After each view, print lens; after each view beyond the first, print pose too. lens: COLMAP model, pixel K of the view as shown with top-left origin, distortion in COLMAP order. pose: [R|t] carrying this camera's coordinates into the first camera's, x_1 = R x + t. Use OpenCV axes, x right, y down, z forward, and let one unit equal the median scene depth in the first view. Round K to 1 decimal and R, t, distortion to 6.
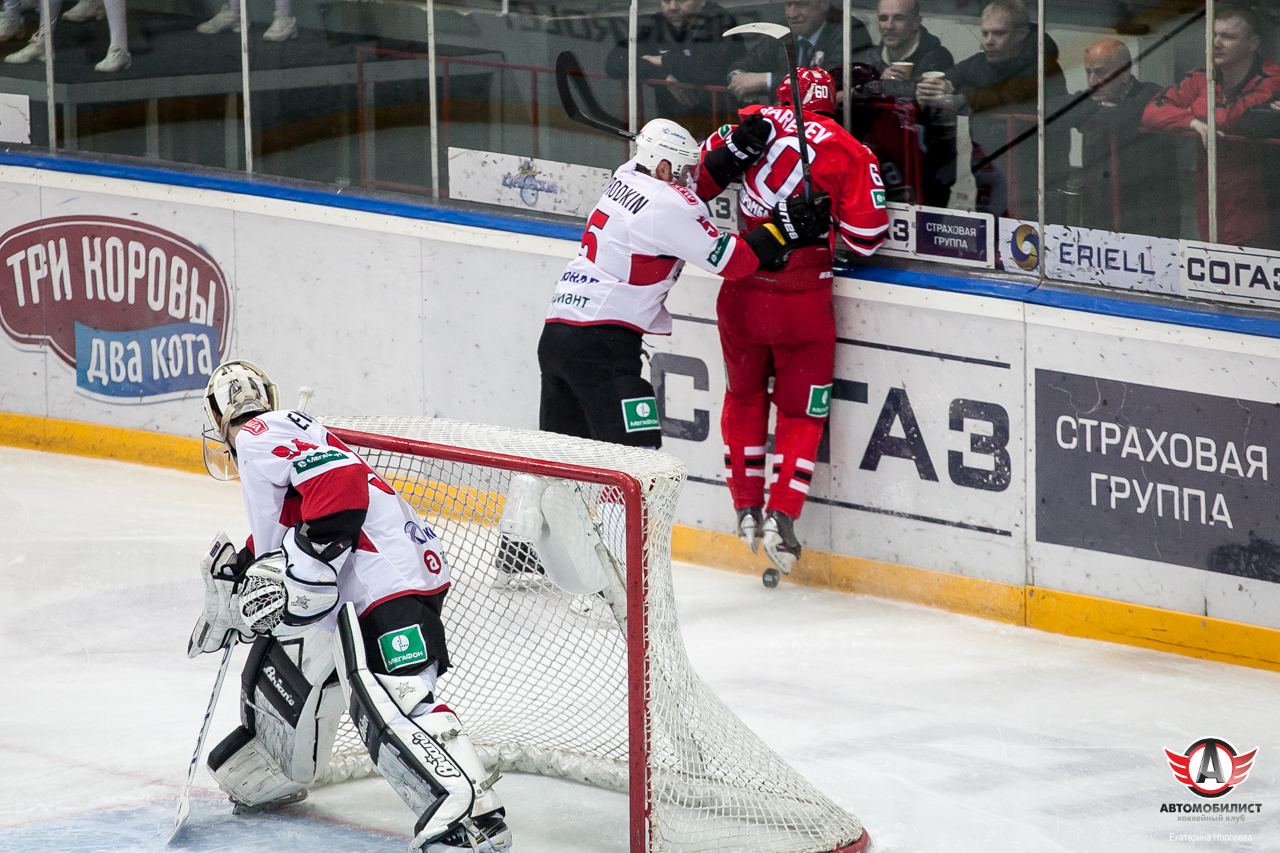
lens RADIAL K [[7378.5, 0, 637.9], [0, 7378.5, 427.4], [0, 0, 1]] dist [0.078431, 0.000000]
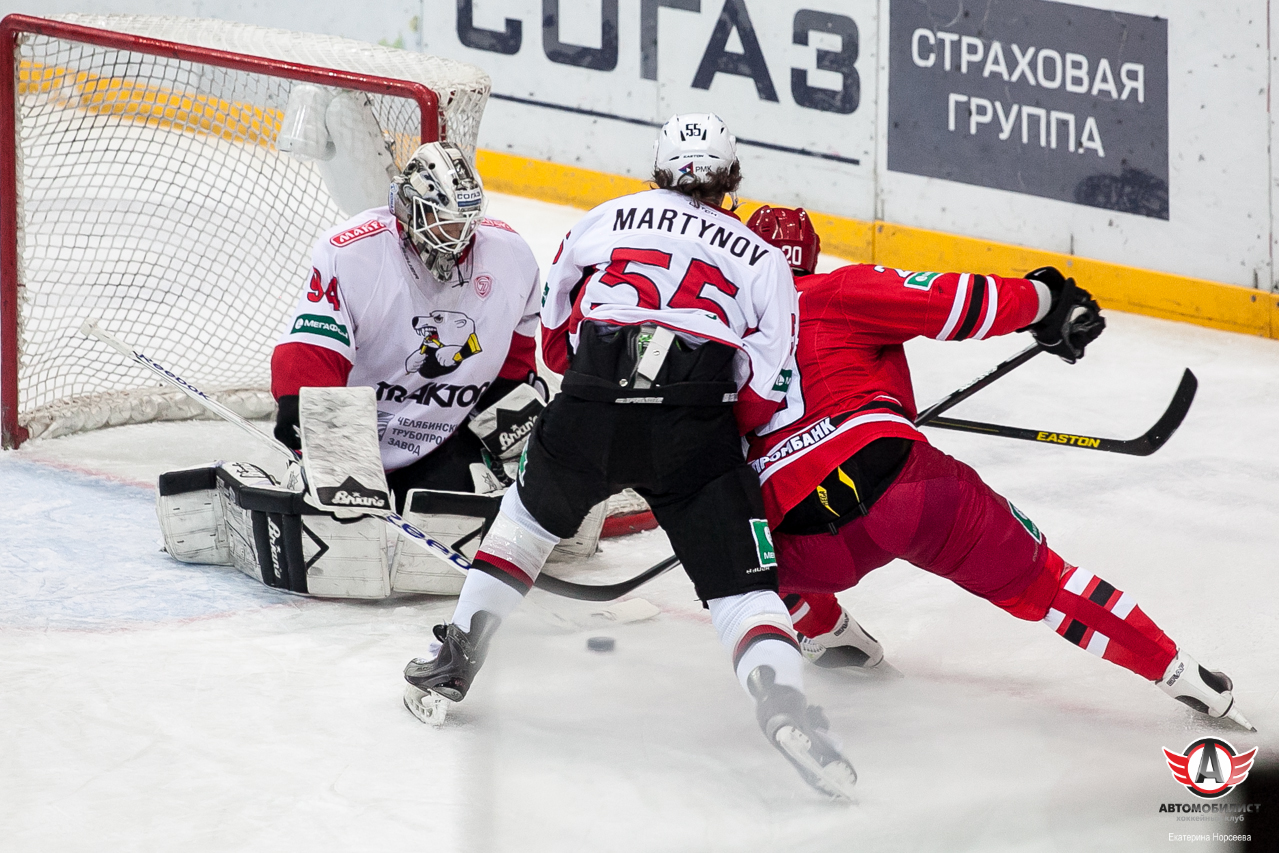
lens RADIAL K [[6269.9, 0, 639.5], [0, 6269.9, 426.7], [0, 0, 1]] dist [-0.327158, 0.000000]
pose [[0.997899, 0.012110, 0.063646, -0.022806], [-0.018841, 0.994161, 0.106253, -0.033060], [-0.061988, -0.107229, 0.992300, 0.254453]]
